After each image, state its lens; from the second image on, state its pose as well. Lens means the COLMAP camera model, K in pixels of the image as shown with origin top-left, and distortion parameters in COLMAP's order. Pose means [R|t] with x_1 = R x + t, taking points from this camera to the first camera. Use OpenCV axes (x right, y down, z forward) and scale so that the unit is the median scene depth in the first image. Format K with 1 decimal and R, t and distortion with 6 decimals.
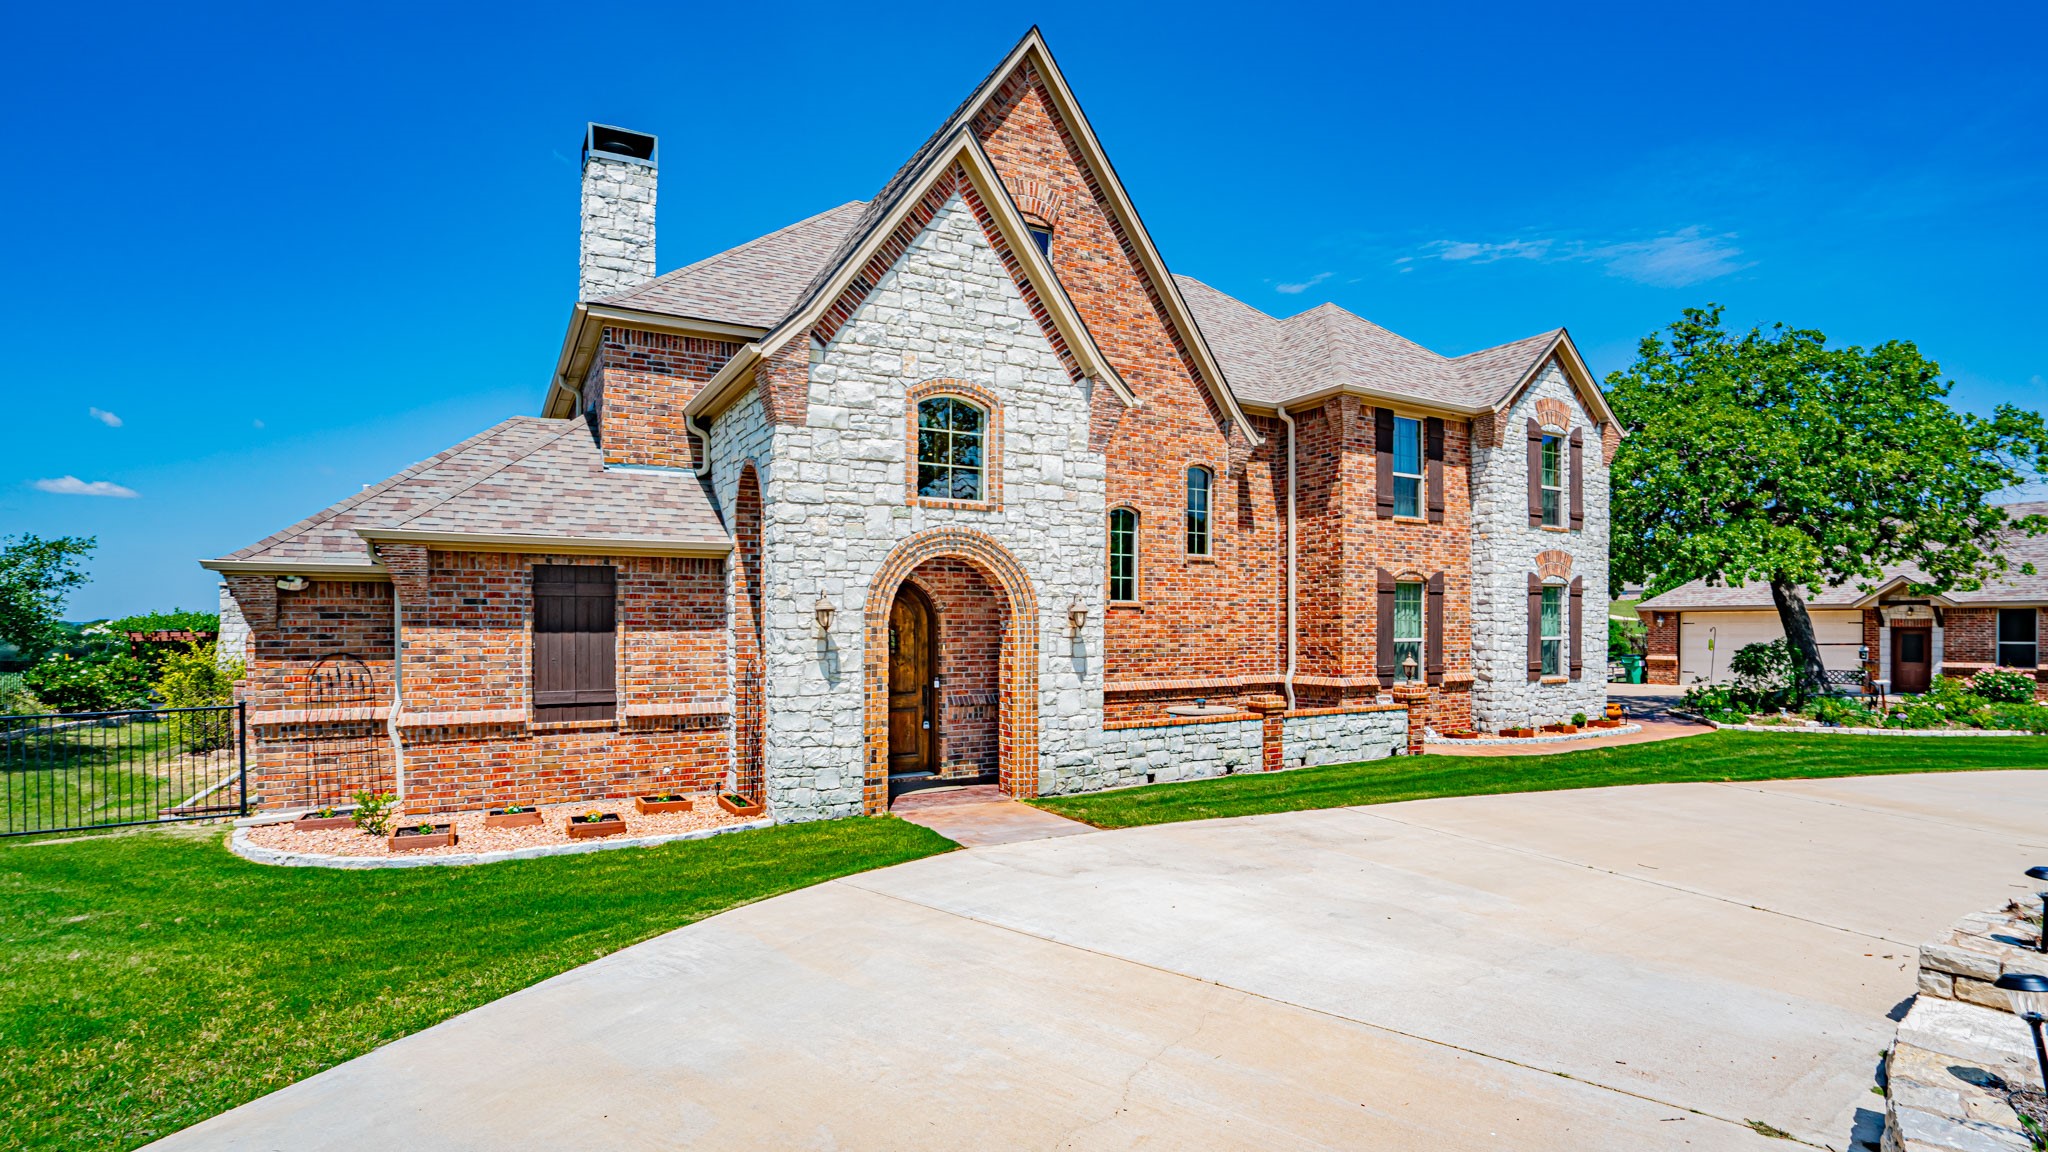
lens RADIAL K [[937.3, 0, 987.7], [0, 937.3, 608.3], [0, 0, 1]] dist [-0.028463, 0.000824]
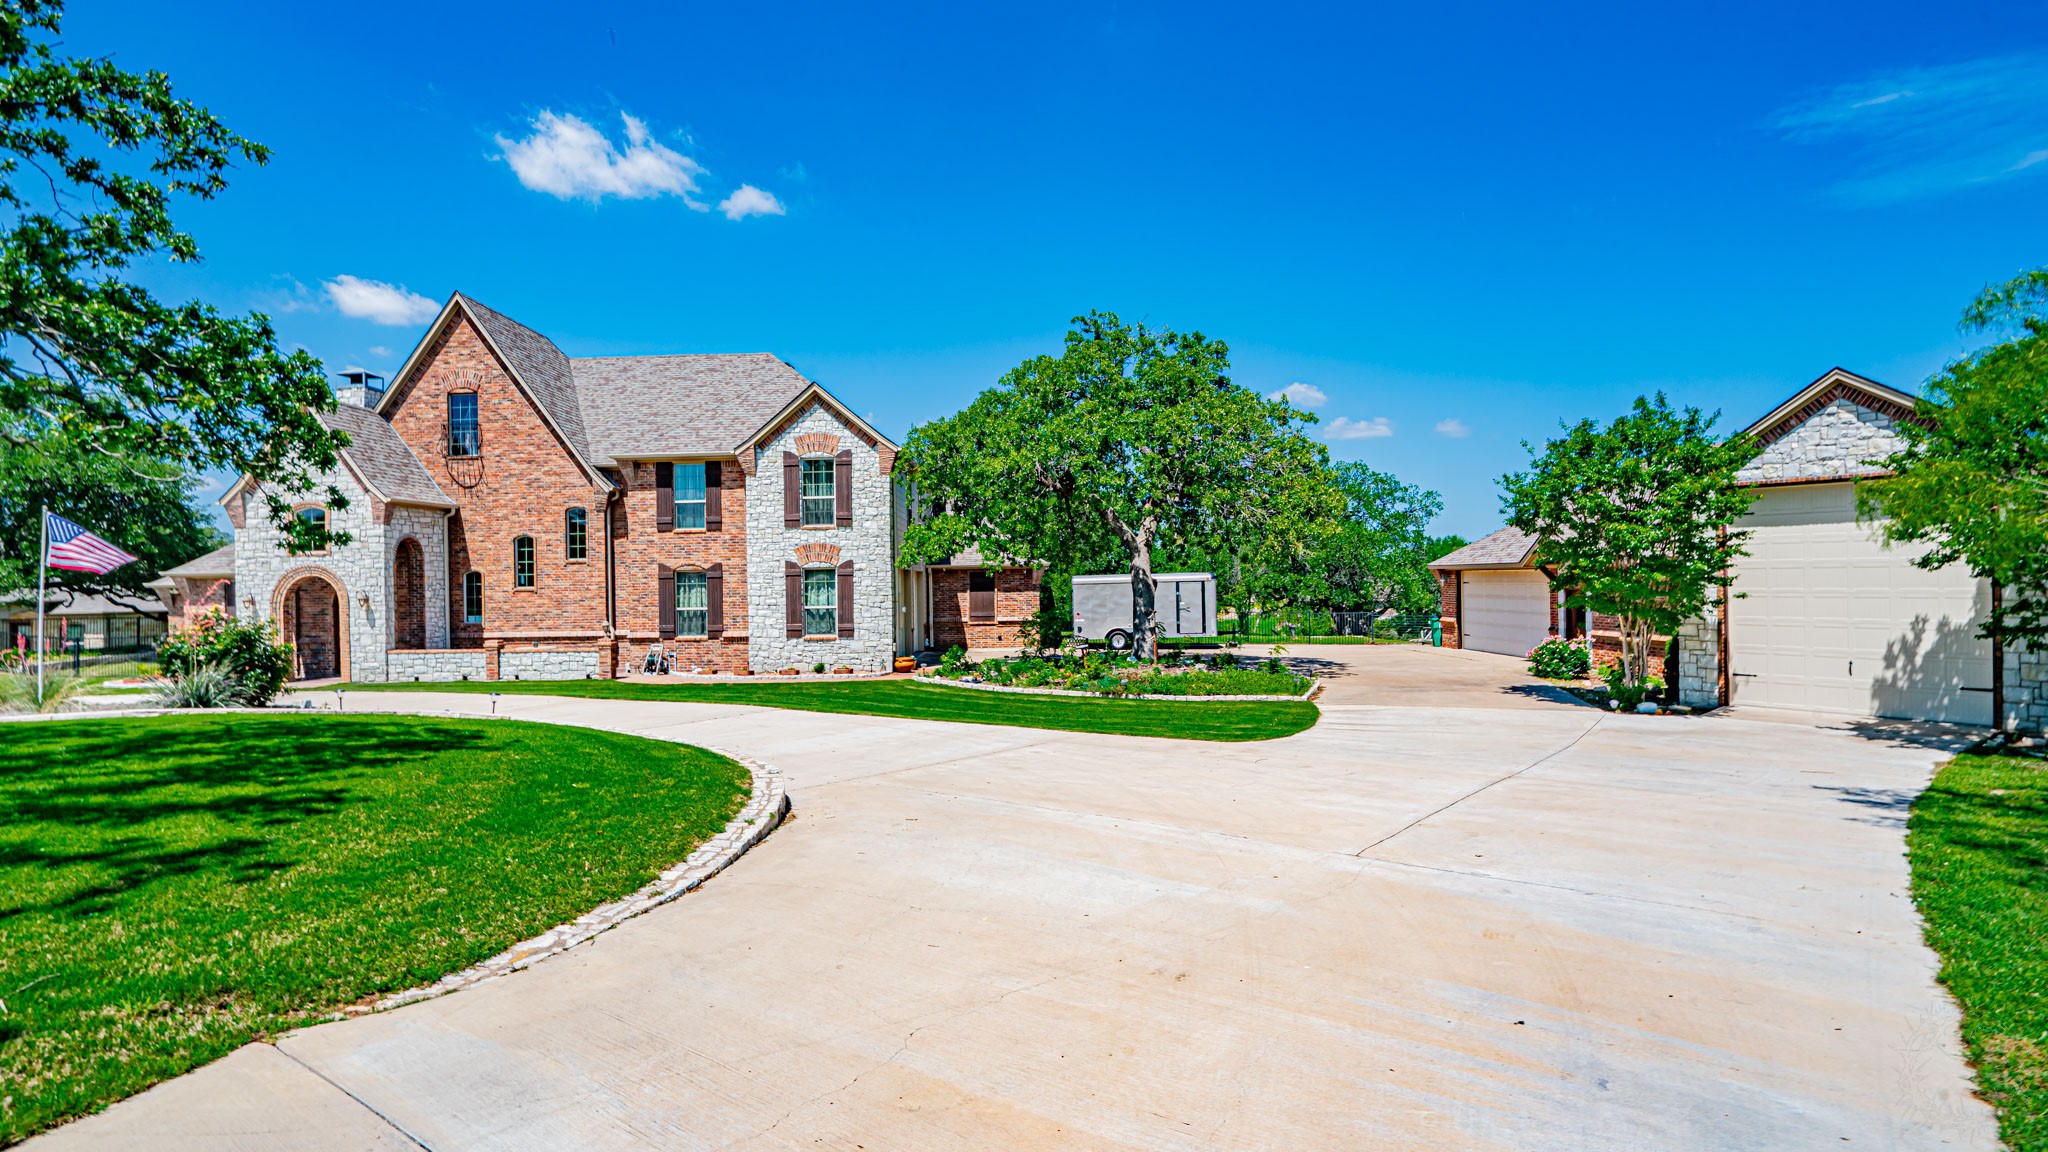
lens RADIAL K [[941.9, 0, 1032.4], [0, 941.9, 555.3], [0, 0, 1]] dist [-0.000516, 0.000344]
pose [[0.844409, -0.025769, -0.535079, 1.766006], [0.025853, 0.999639, -0.007343, -0.028446], [0.535075, -0.007634, 0.844770, -0.013483]]
